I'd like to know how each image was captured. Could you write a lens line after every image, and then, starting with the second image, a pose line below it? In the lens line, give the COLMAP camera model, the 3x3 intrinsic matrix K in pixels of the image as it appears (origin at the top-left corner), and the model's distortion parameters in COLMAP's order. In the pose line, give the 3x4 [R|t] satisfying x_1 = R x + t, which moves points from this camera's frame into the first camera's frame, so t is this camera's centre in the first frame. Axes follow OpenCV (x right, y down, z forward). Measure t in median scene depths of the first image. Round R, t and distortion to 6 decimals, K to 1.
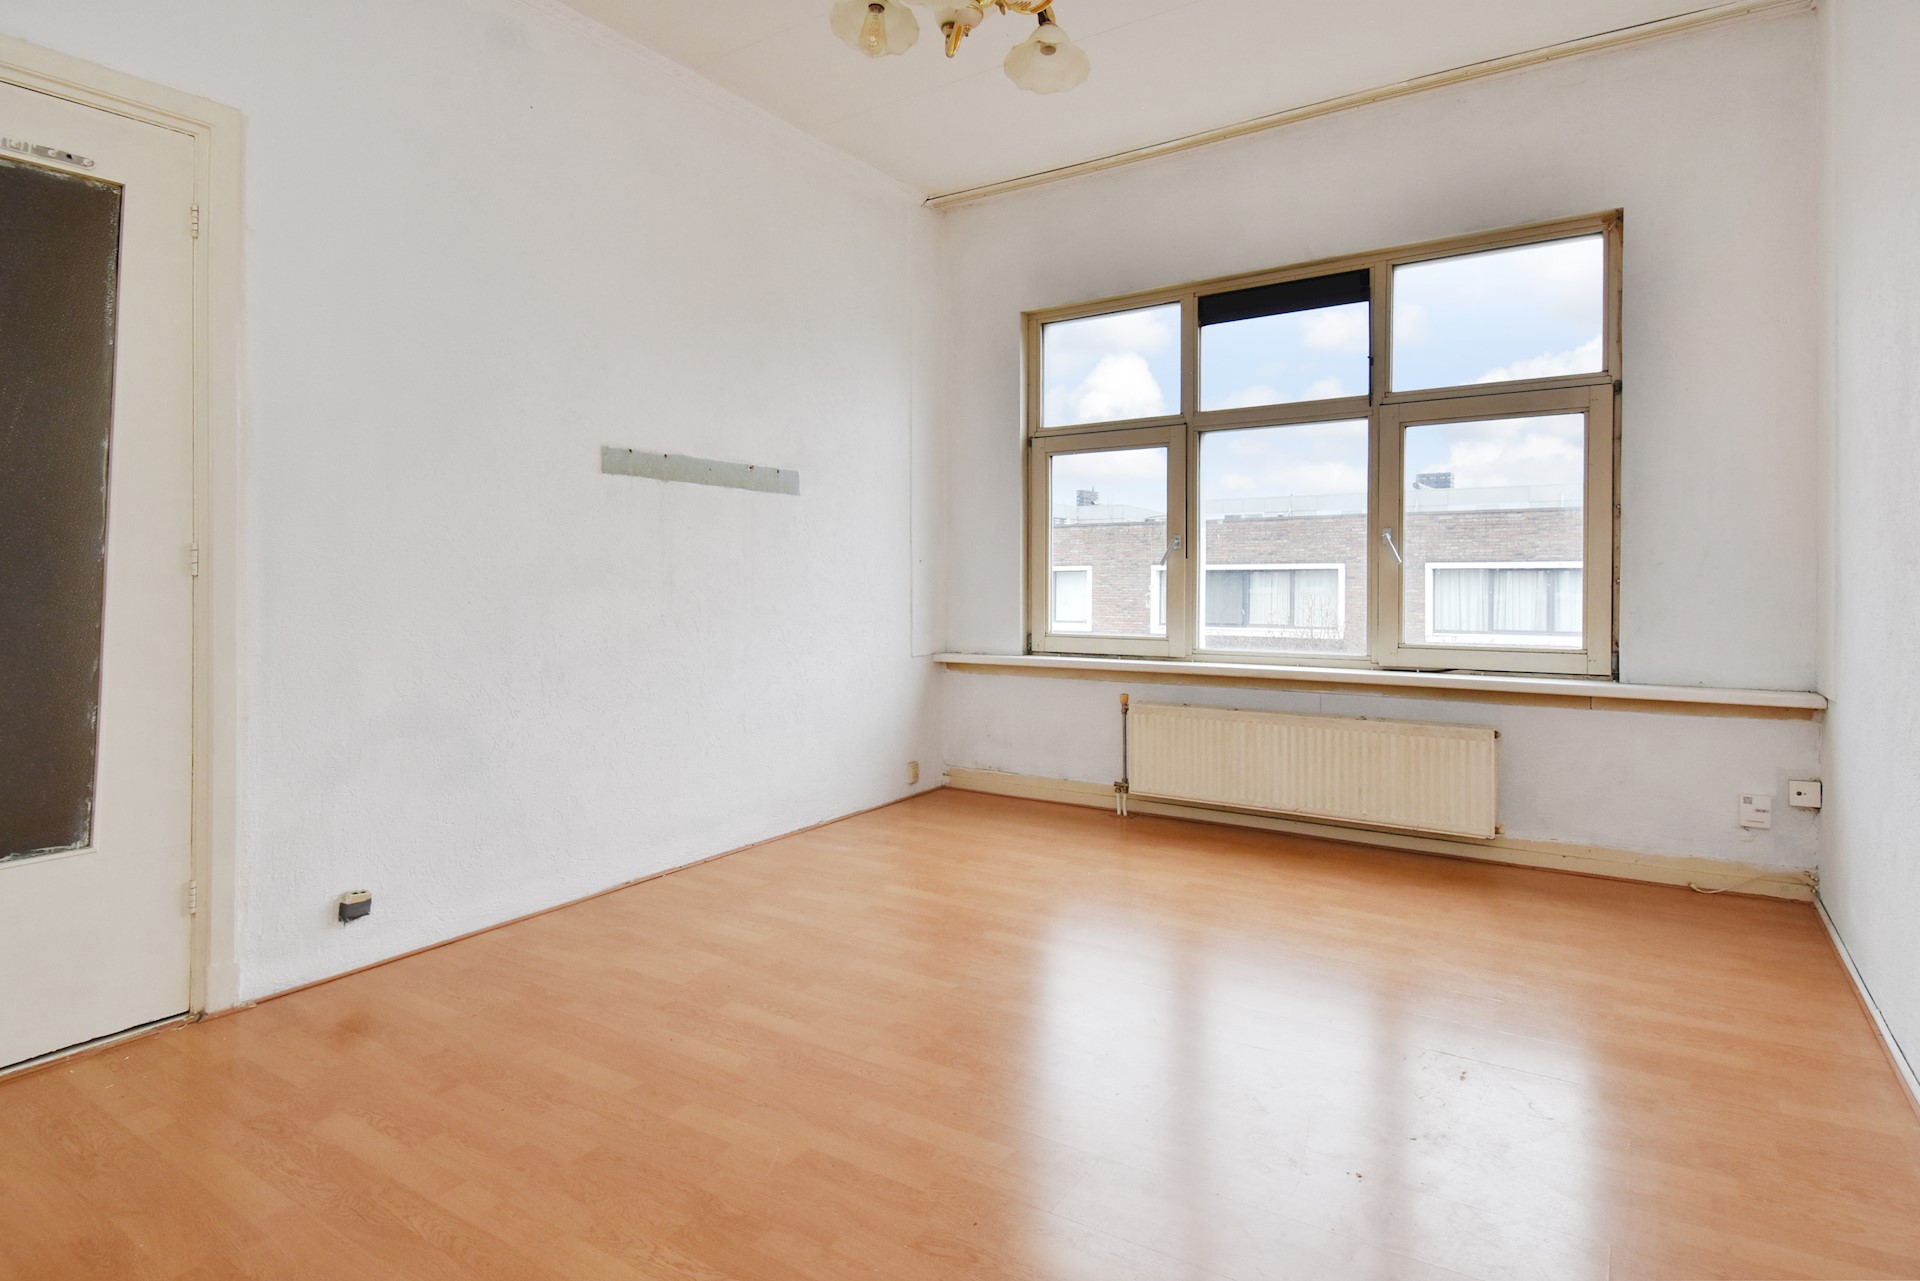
lens RADIAL K [[993.3, 0, 966.9], [0, 993.3, 581.0], [0, 0, 1]] dist [0.007885, -0.018827]
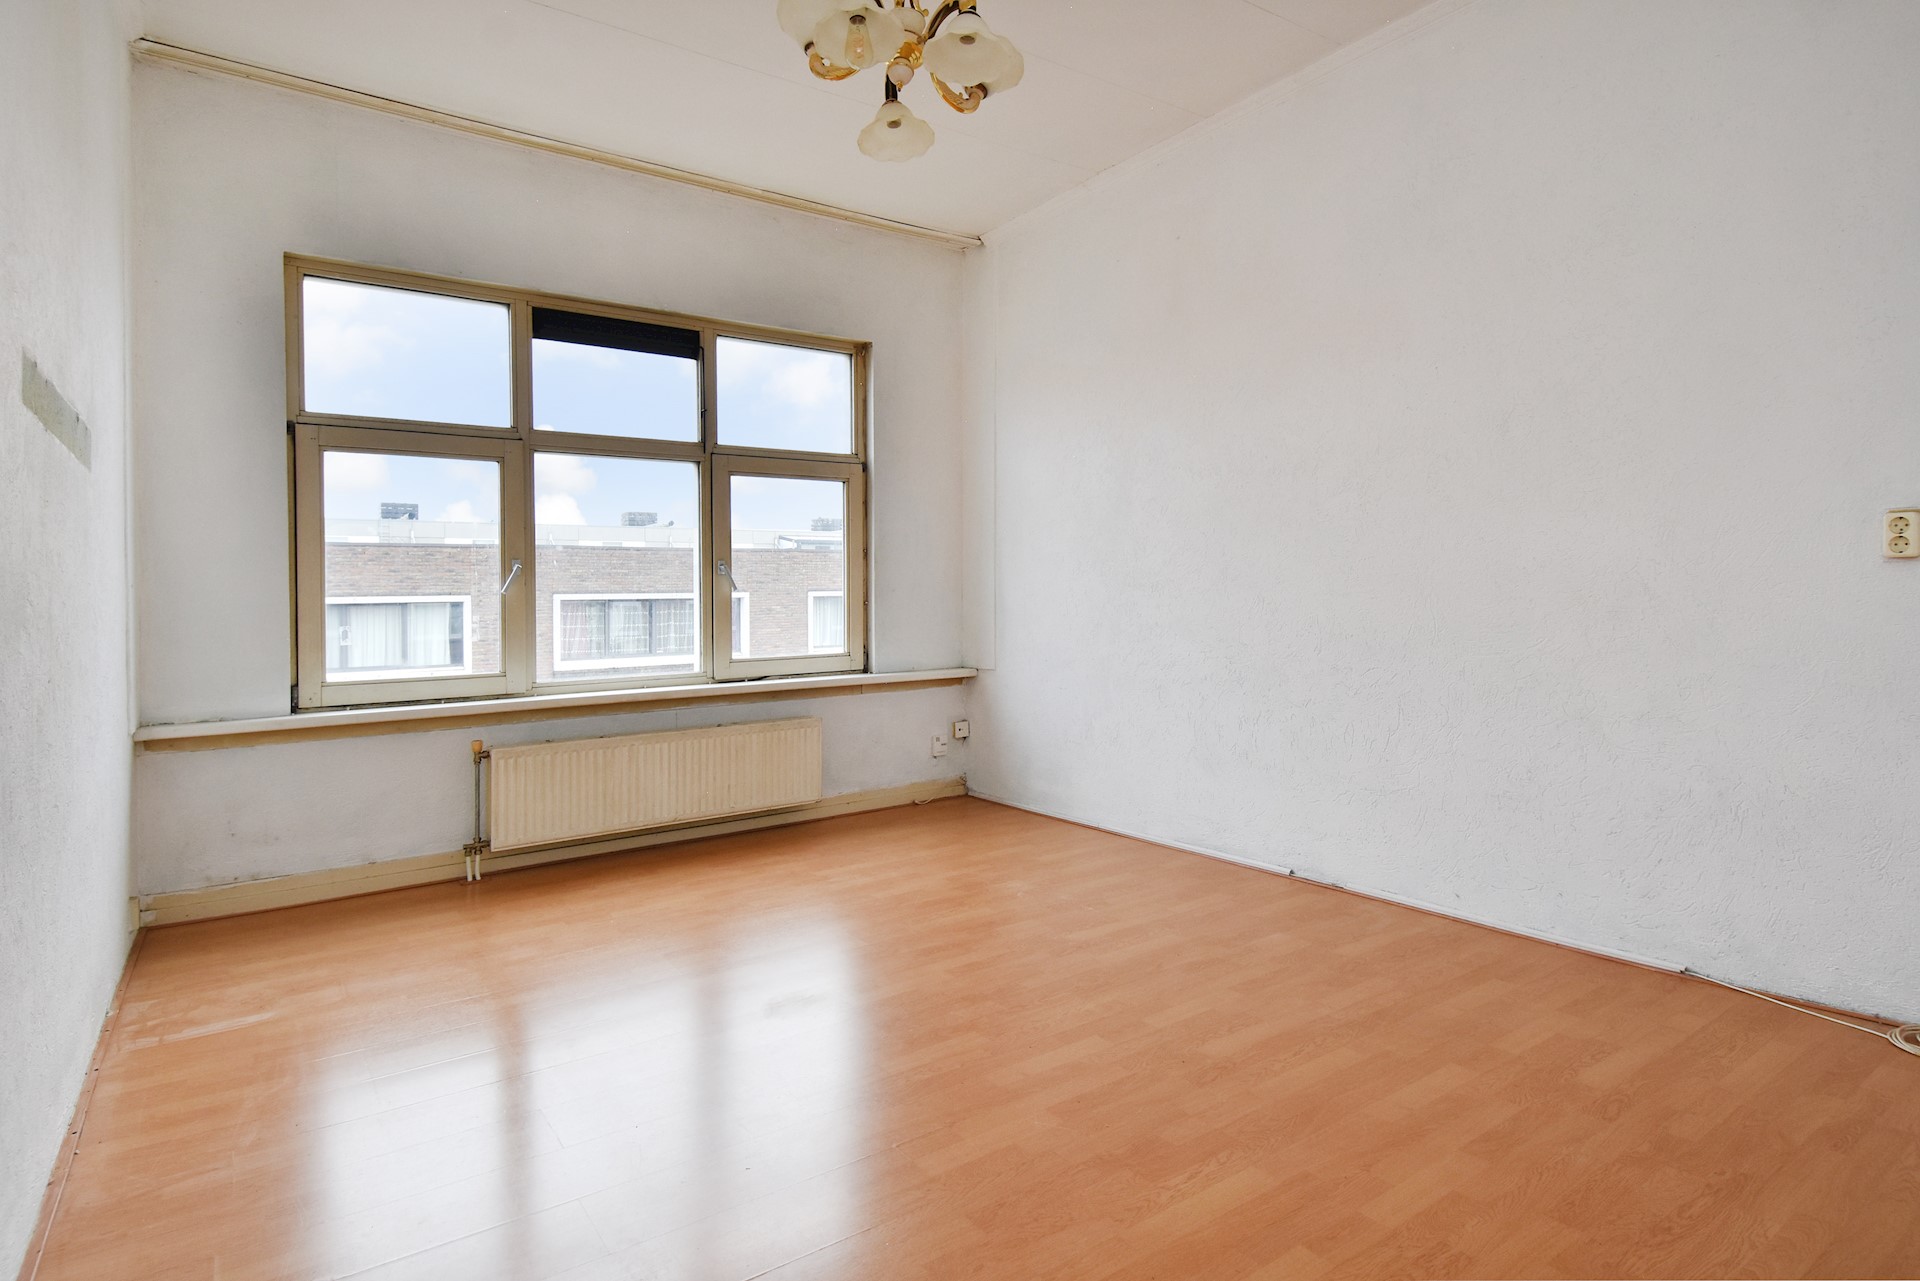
lens RADIAL K [[993.3, 0, 976.6], [0, 993.3, 624.5], [0, 0, 1]] dist [0.007885, -0.018827]
pose [[0.346117, -0.027448, 0.937790, -0.548514], [0.022617, 0.999526, 0.020908, 0.003937], [-0.937919, 0.013973, 0.346573, 0.309651]]
